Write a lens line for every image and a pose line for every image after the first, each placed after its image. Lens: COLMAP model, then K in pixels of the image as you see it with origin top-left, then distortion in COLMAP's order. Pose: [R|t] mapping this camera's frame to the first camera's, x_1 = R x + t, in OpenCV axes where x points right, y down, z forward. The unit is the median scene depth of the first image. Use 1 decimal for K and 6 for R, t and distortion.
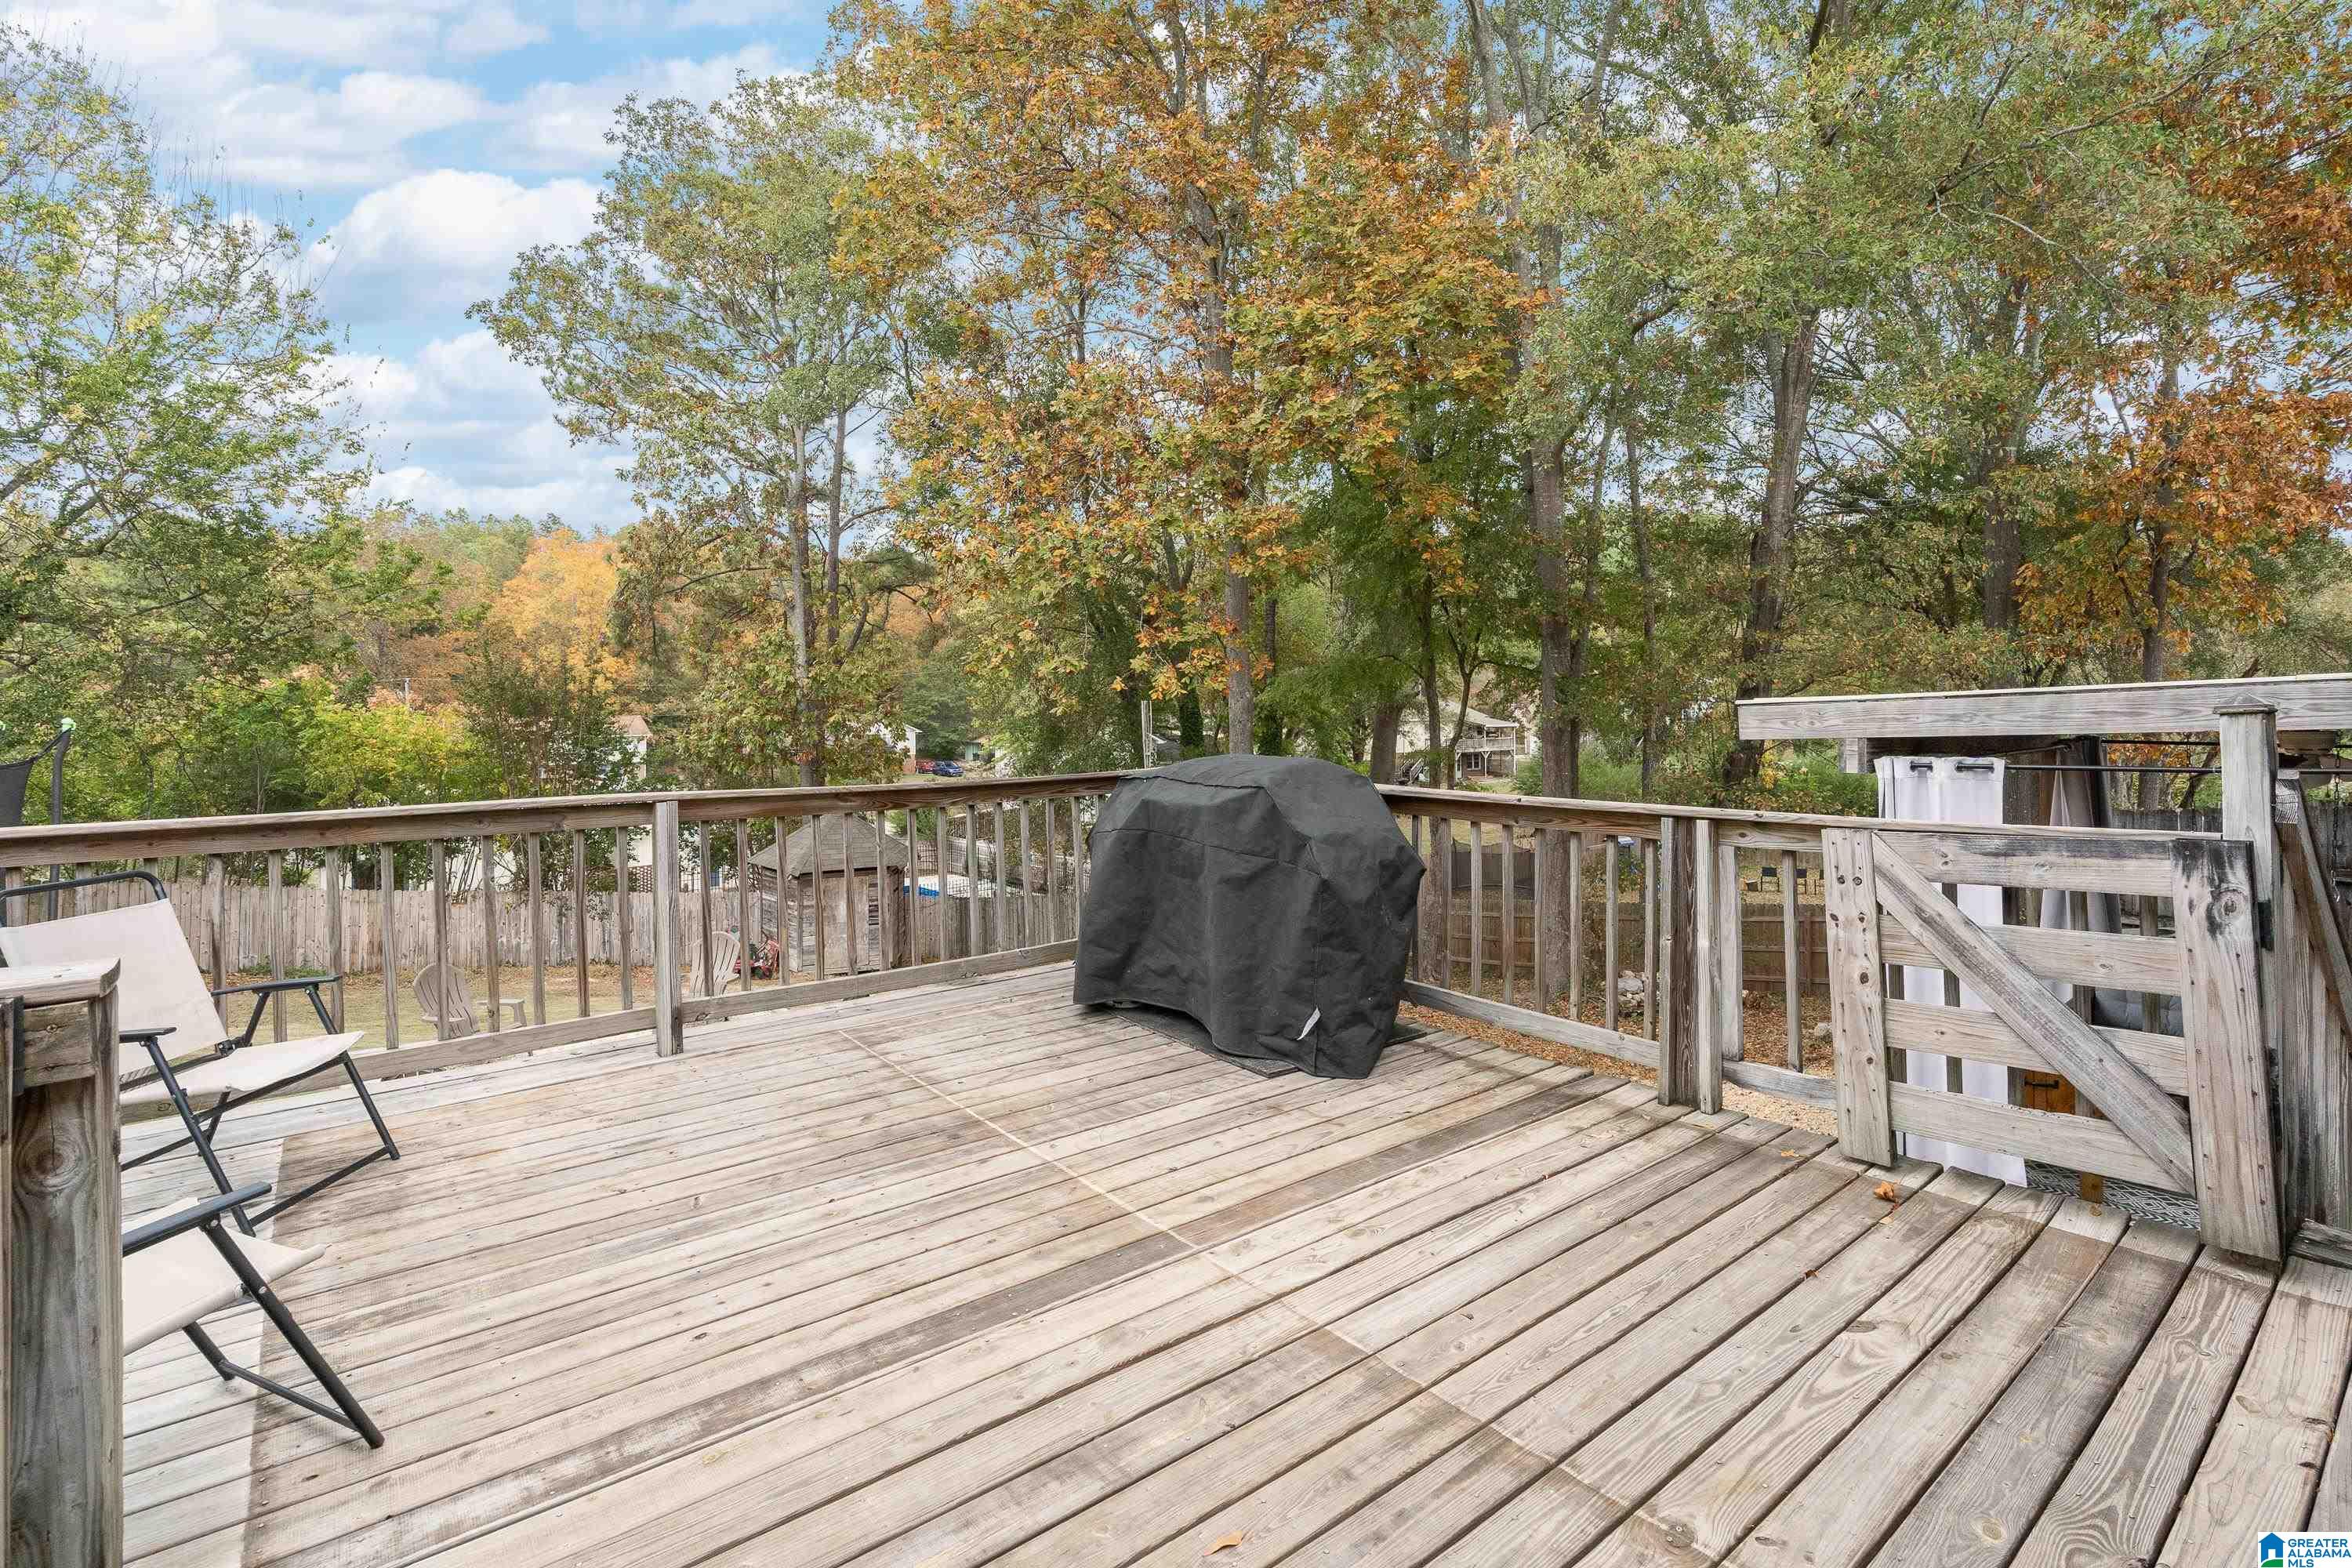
lens RADIAL K [[1097.4, 0, 1182.4], [0, 1097.4, 702.9], [0, 0, 1]] dist [-0.003009, -0.000097]
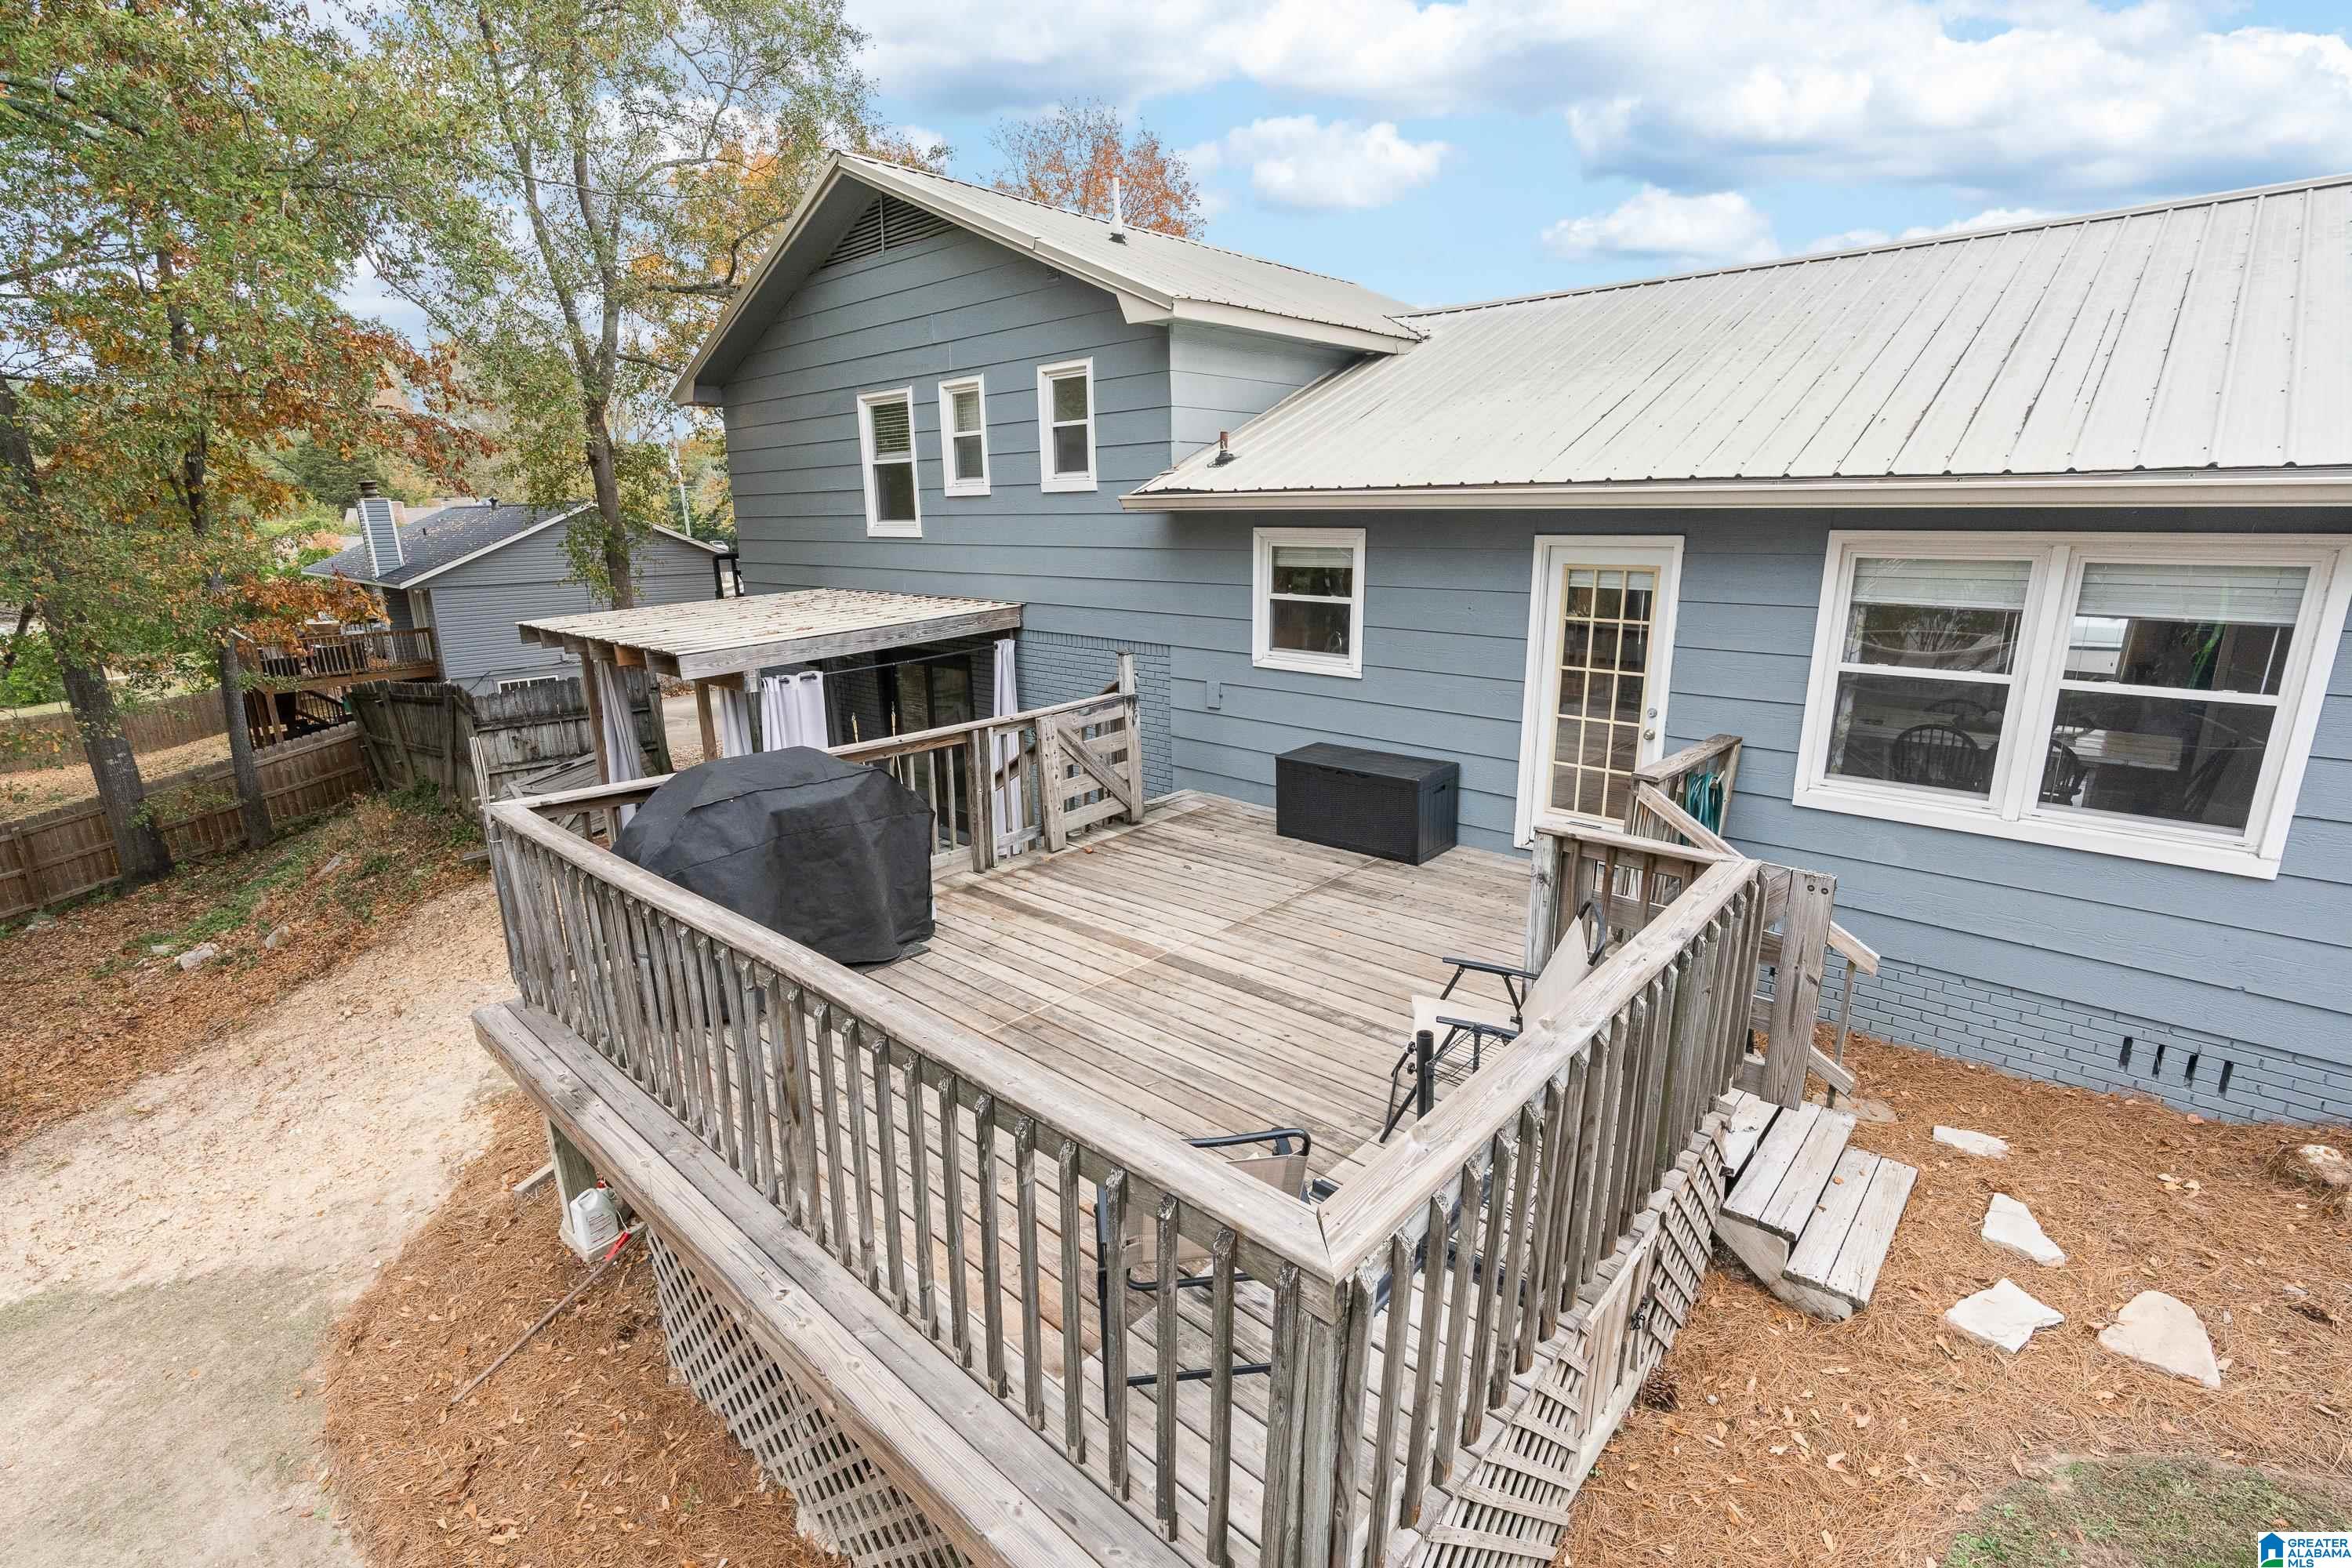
lens RADIAL K [[1063.6, 0, 1177.2], [0, 1063.6, 779.4], [0, 0, 1]] dist [0.000540, 0.000284]
pose [[-0.145503, -0.235767, 0.960855, -1.446077], [0.008240, 0.970868, 0.239471, -0.259497], [-0.989323, 0.042761, -0.139322, 0.932493]]
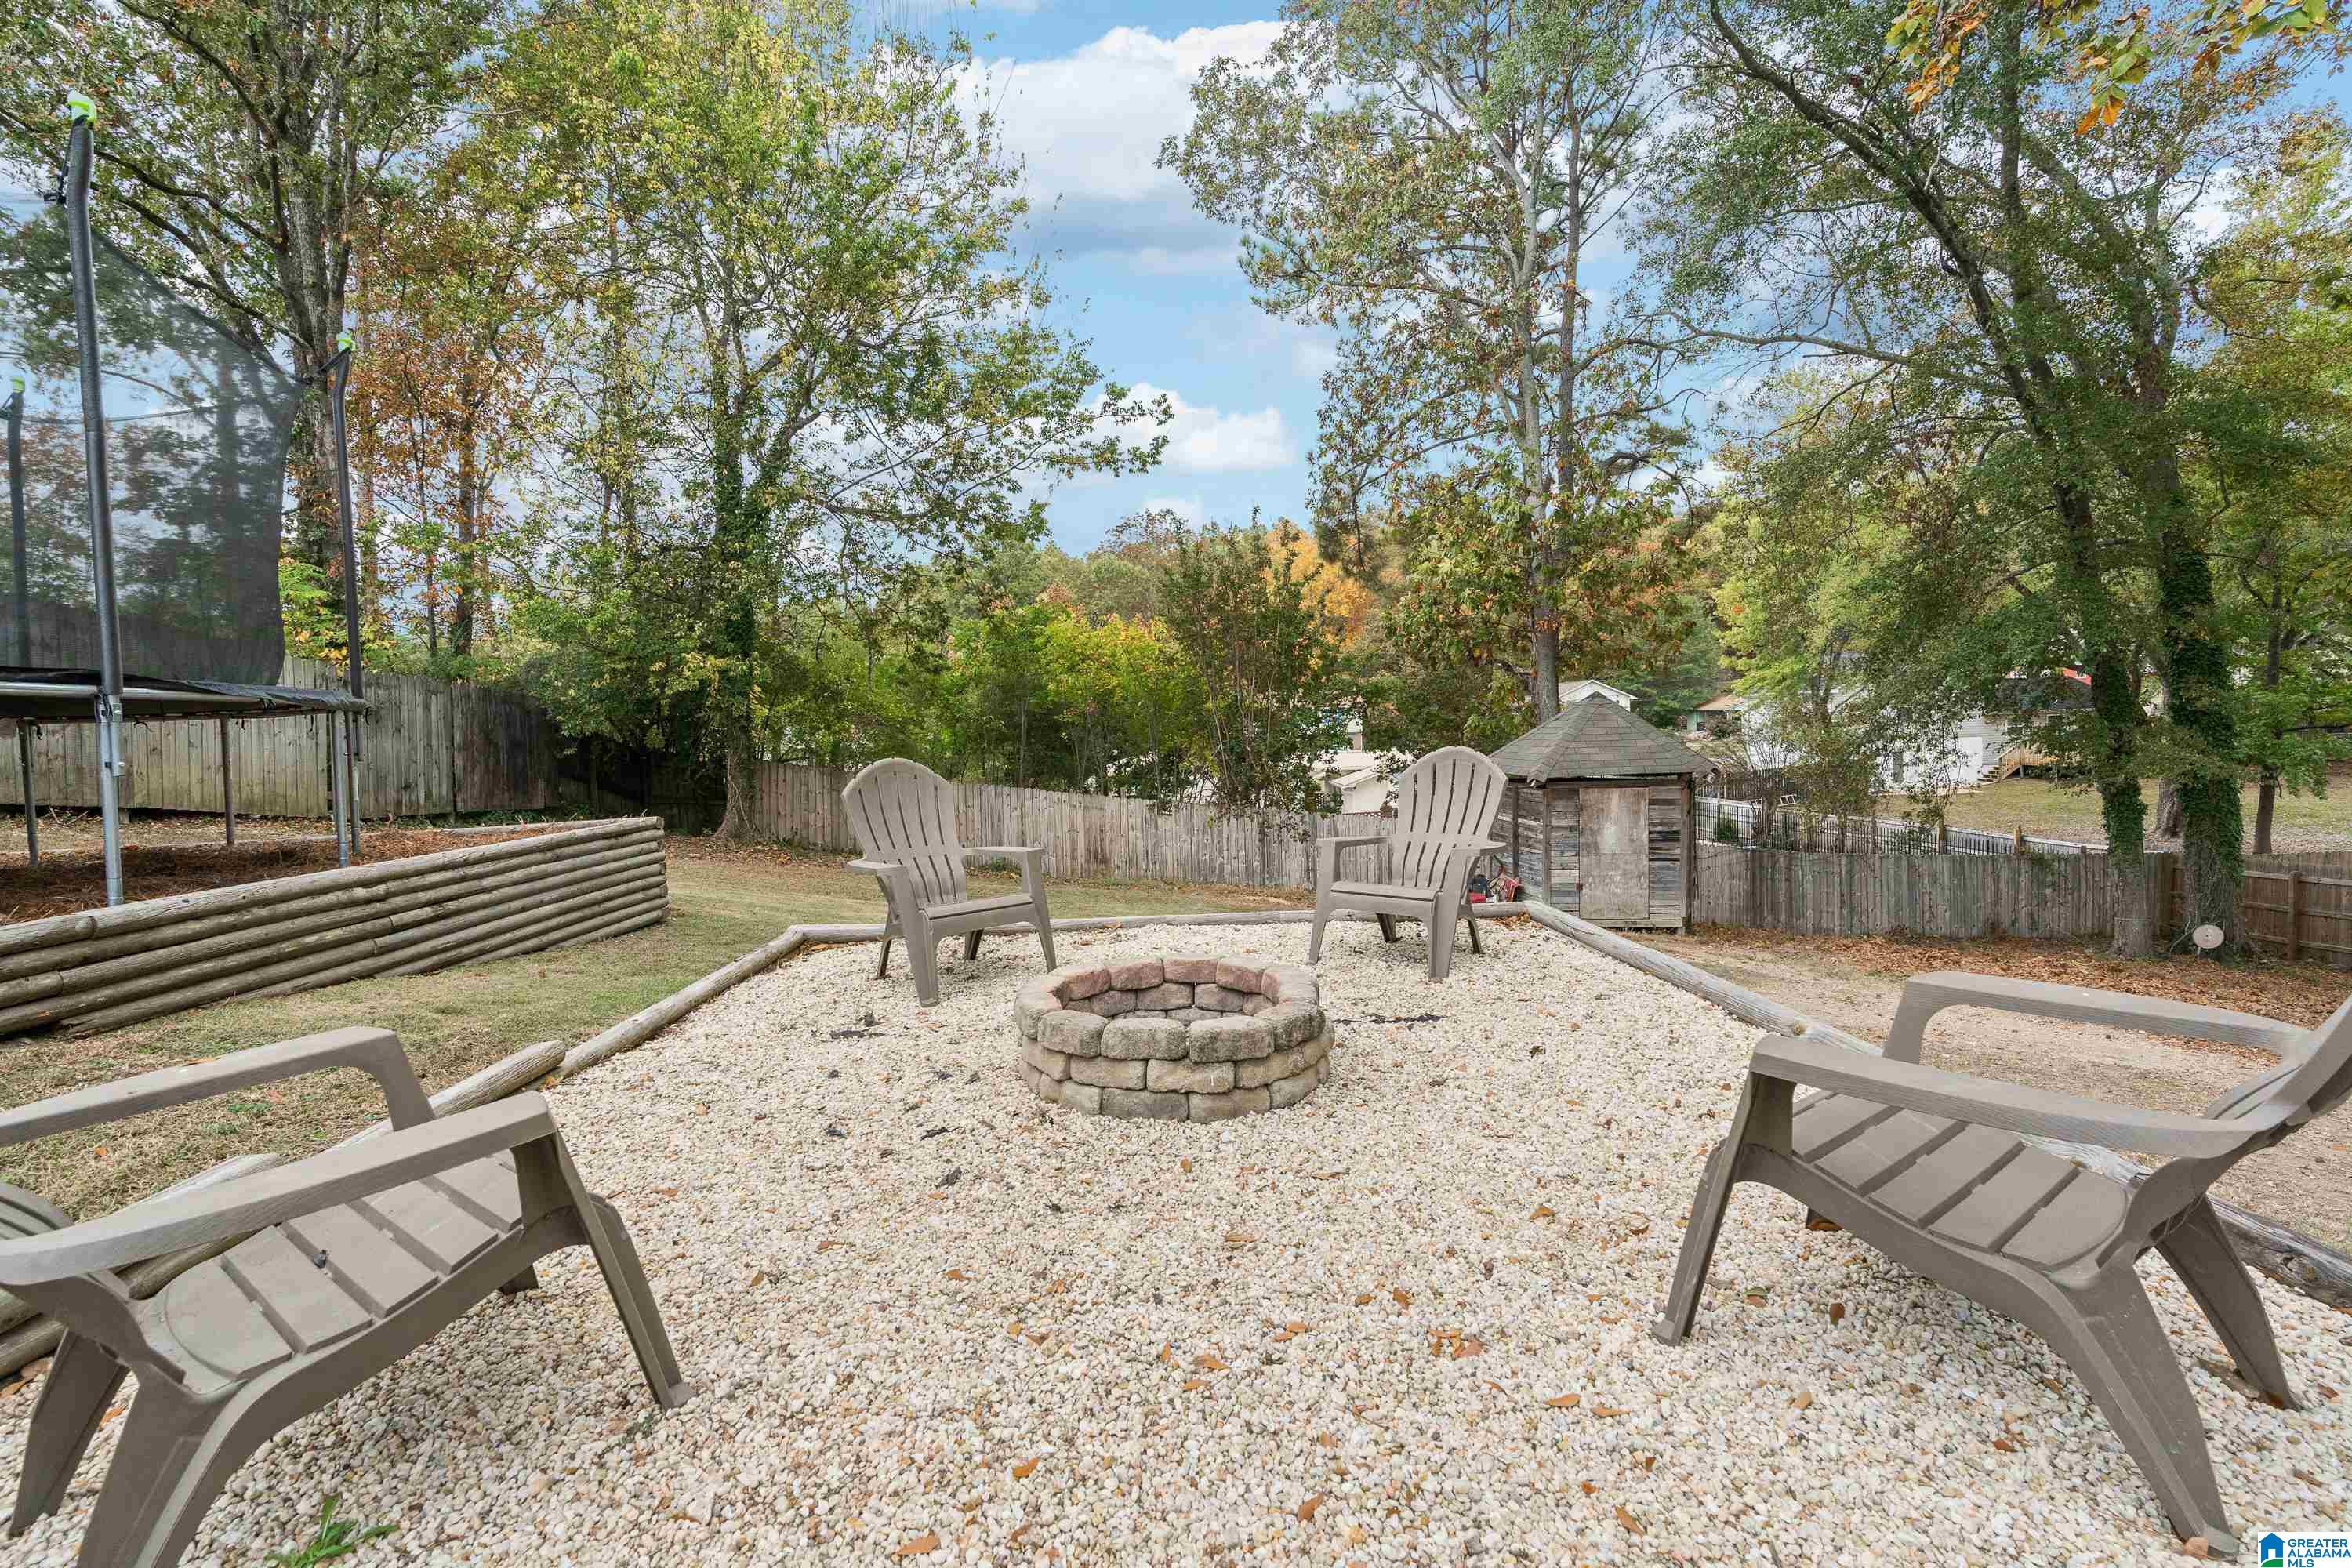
lens RADIAL K [[1063.6, 0, 1177.2], [0, 1063.6, 779.4], [0, 0, 1]] dist [0.000540, 0.000284]
pose [[0.808294, 0.015783, -0.588567, -0.832783], [0.032711, 0.996893, 0.071655, 0.588964], [0.587869, -0.077171, 0.805267, 1.890652]]
